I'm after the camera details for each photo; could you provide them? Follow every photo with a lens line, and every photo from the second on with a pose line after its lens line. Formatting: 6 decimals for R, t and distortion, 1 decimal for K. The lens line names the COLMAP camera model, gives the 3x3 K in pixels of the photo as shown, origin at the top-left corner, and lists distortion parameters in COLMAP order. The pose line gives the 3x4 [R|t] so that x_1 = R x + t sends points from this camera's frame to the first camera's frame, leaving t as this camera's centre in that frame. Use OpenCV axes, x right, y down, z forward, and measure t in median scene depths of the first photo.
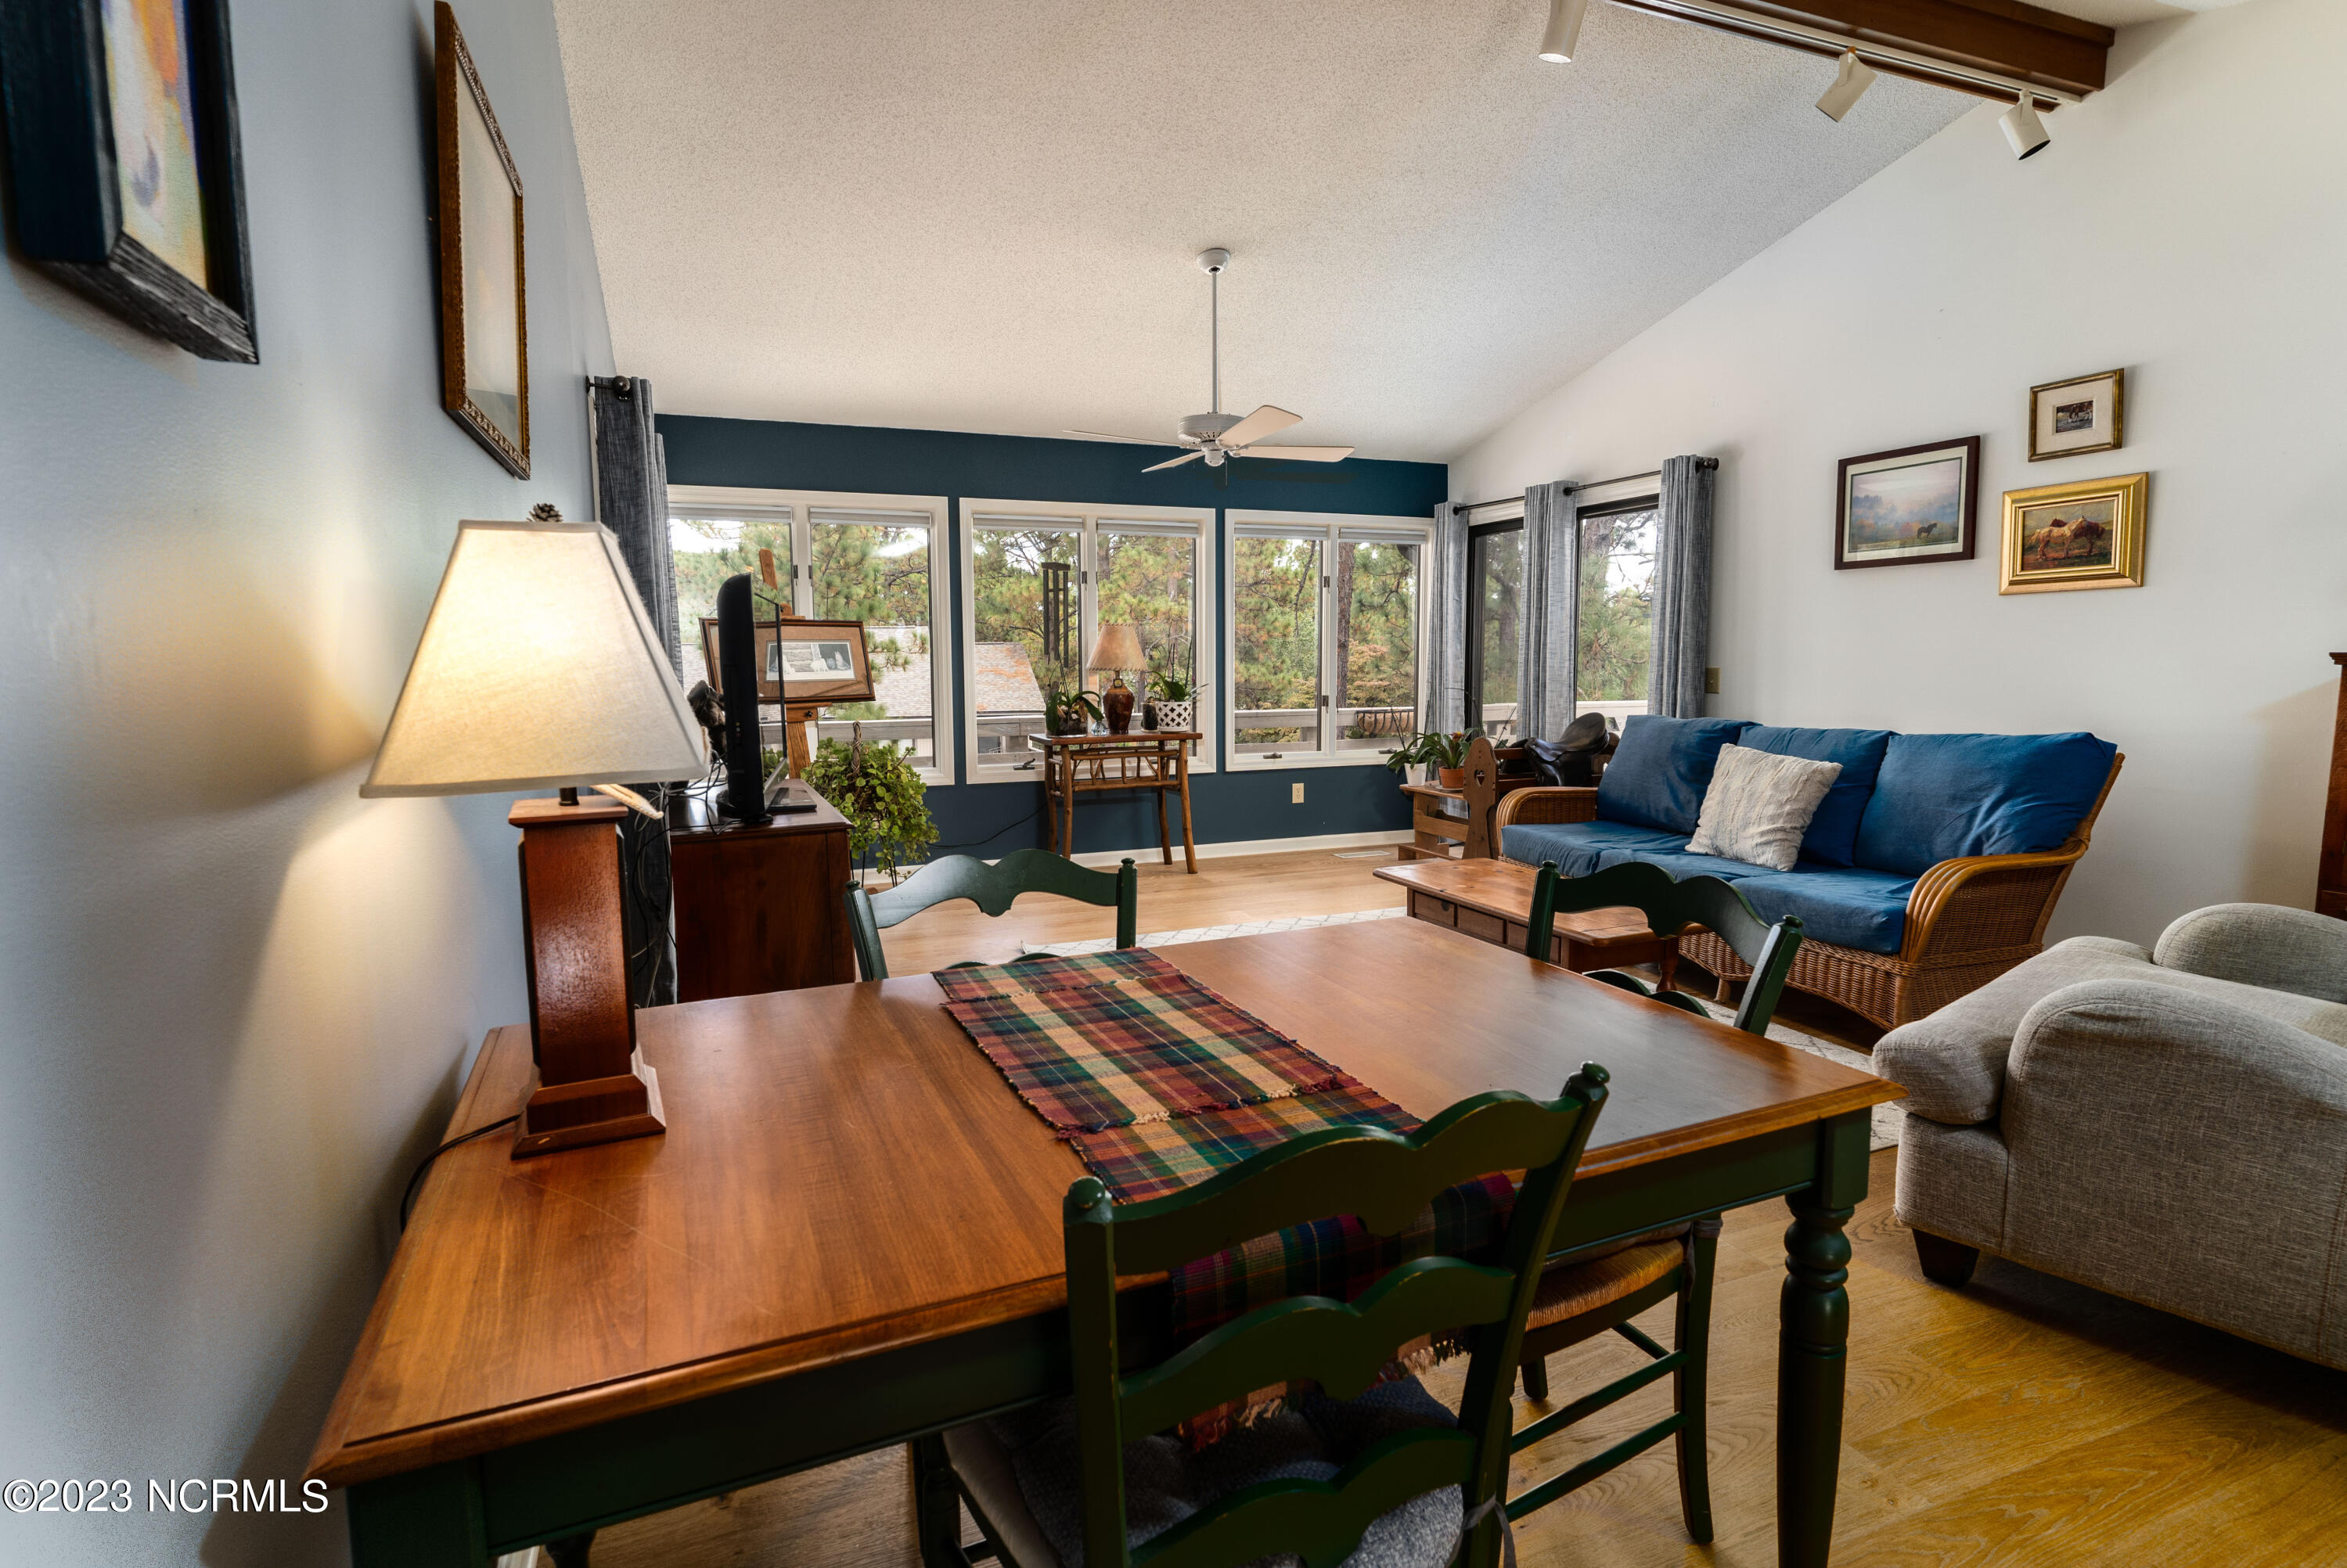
lens RADIAL K [[1132.4, 0, 1173.6], [0, 1132.4, 776.3], [0, 0, 1]] dist [0.000129, -0.001424]
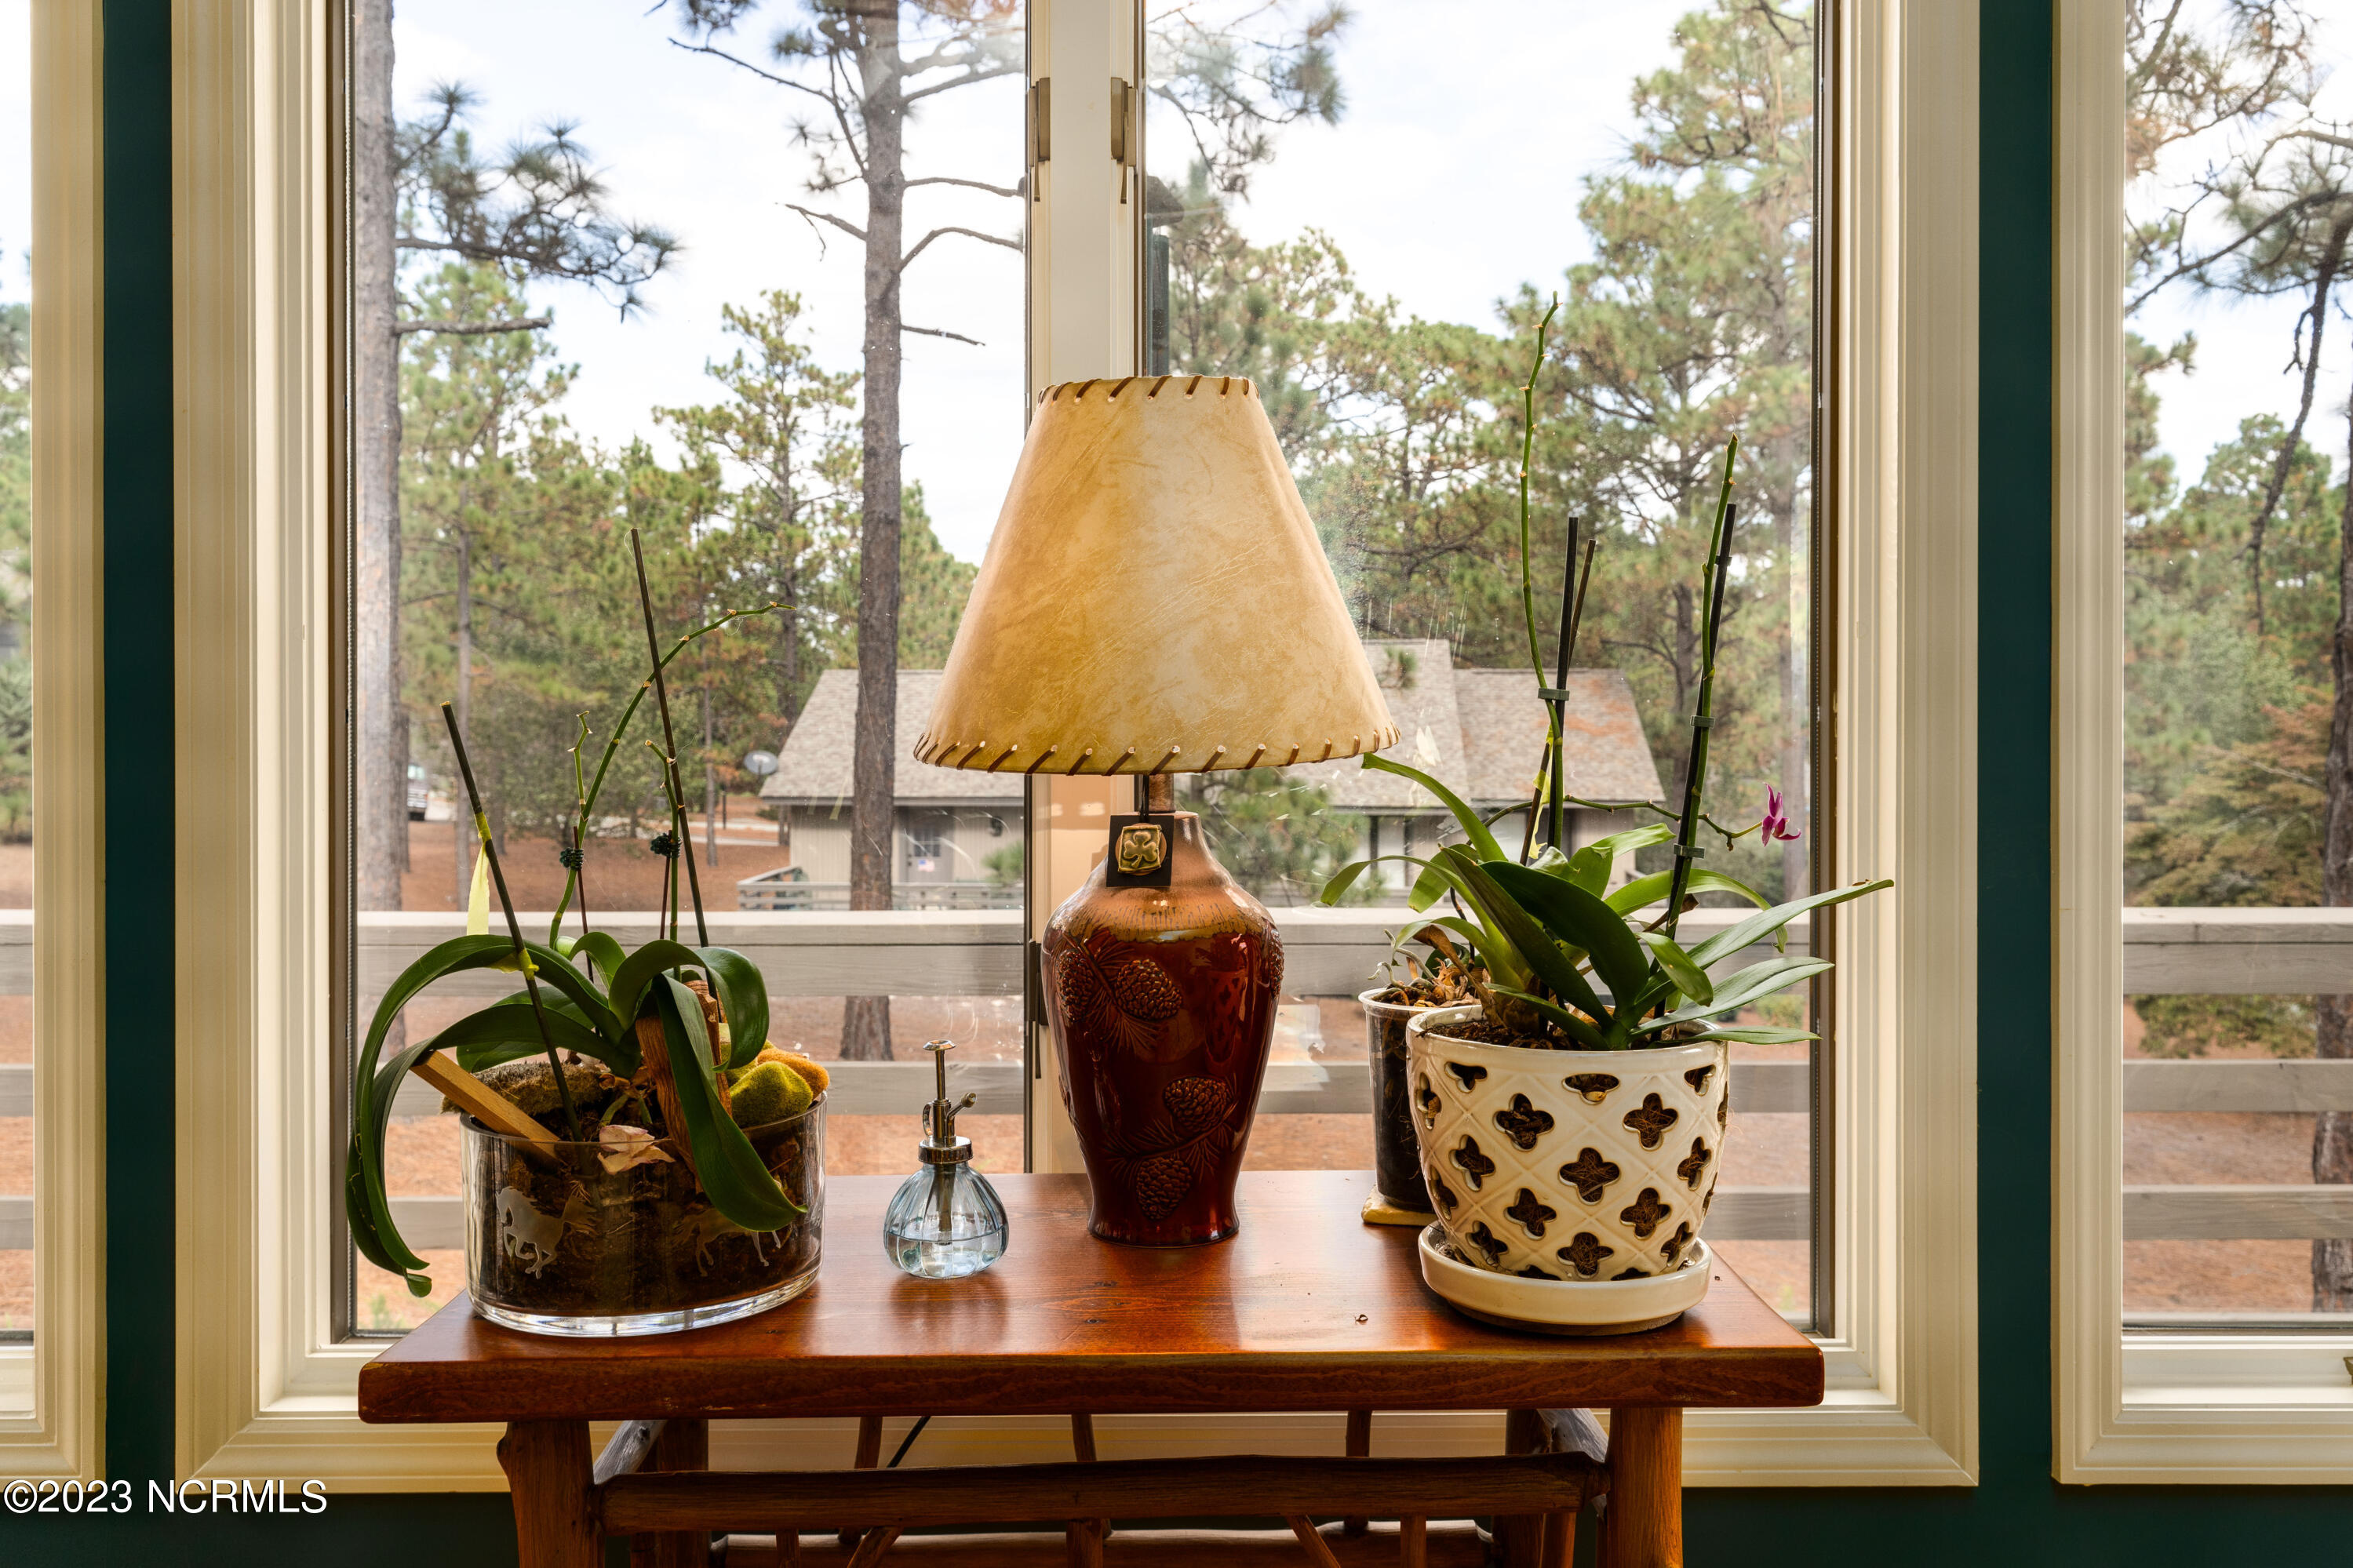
lens RADIAL K [[1882.5, 0, 1173.5], [0, 1882.5, 762.7], [0, 0, 1]] dist [-0.003697, -0.000911]
pose [[0.926947, 0.012609, -0.374980, 0.033285], [-0.039639, 0.997133, -0.064458, -0.075090], [0.373092, 0.074613, 0.924789, 0.758150]]
